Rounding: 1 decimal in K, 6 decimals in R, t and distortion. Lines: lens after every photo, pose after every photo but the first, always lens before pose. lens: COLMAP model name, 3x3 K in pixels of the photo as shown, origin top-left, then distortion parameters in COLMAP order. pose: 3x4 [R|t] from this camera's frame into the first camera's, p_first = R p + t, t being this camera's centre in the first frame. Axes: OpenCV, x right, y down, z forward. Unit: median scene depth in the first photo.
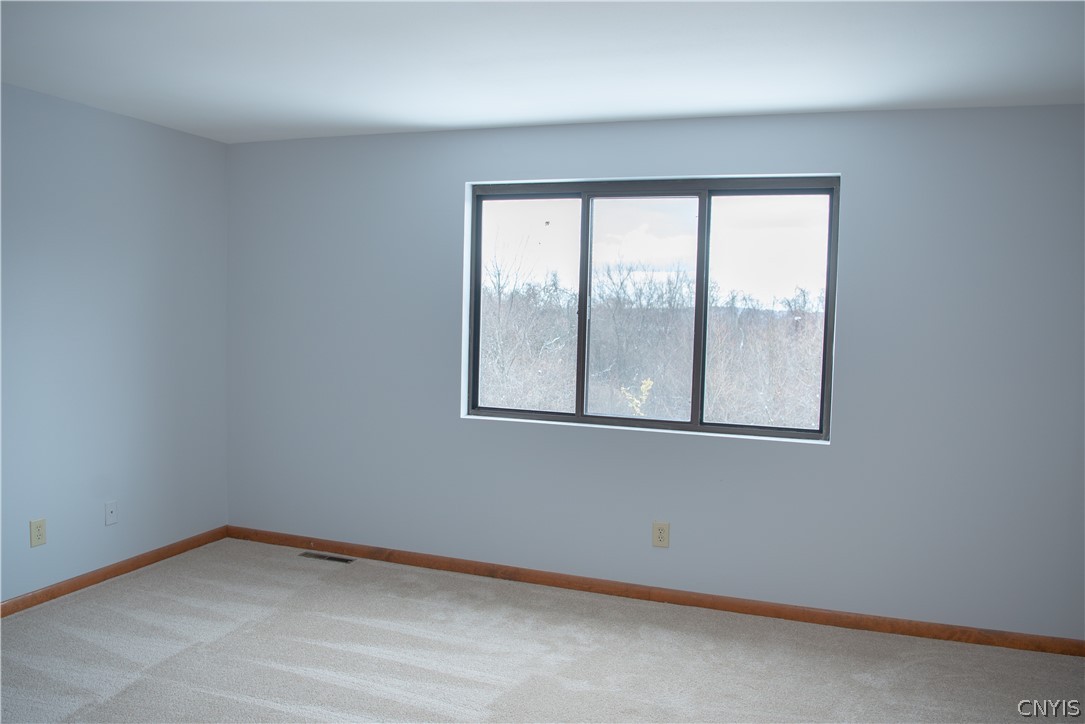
lens RADIAL K [[743.0, 0, 543.2], [0, 743.0, 359.7], [0, 0, 1]] dist [-0.064694, 0.005882]
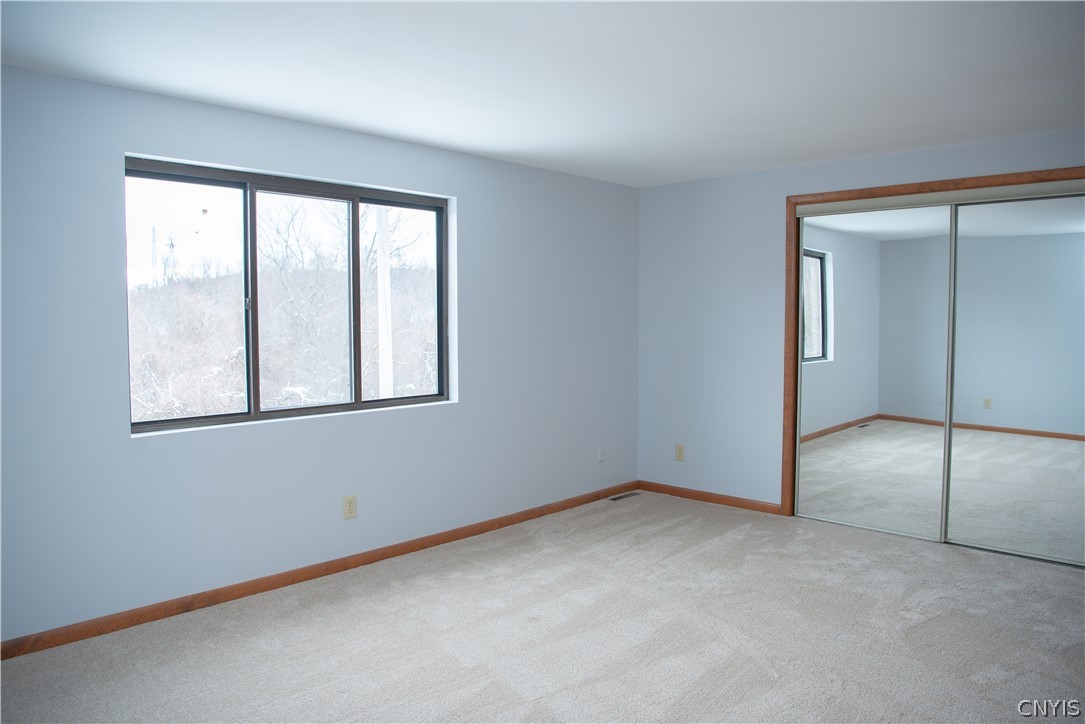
lens RADIAL K [[761.8, 0, 542.5], [0, 761.8, 352.2], [0, 0, 1]] dist [-0.005940, -0.001929]
pose [[0.448164, -0.075751, 0.890736, -0.707509], [0.065186, 0.996520, 0.051950, -0.033707], [-0.891572, 0.034782, 0.451542, 0.222493]]
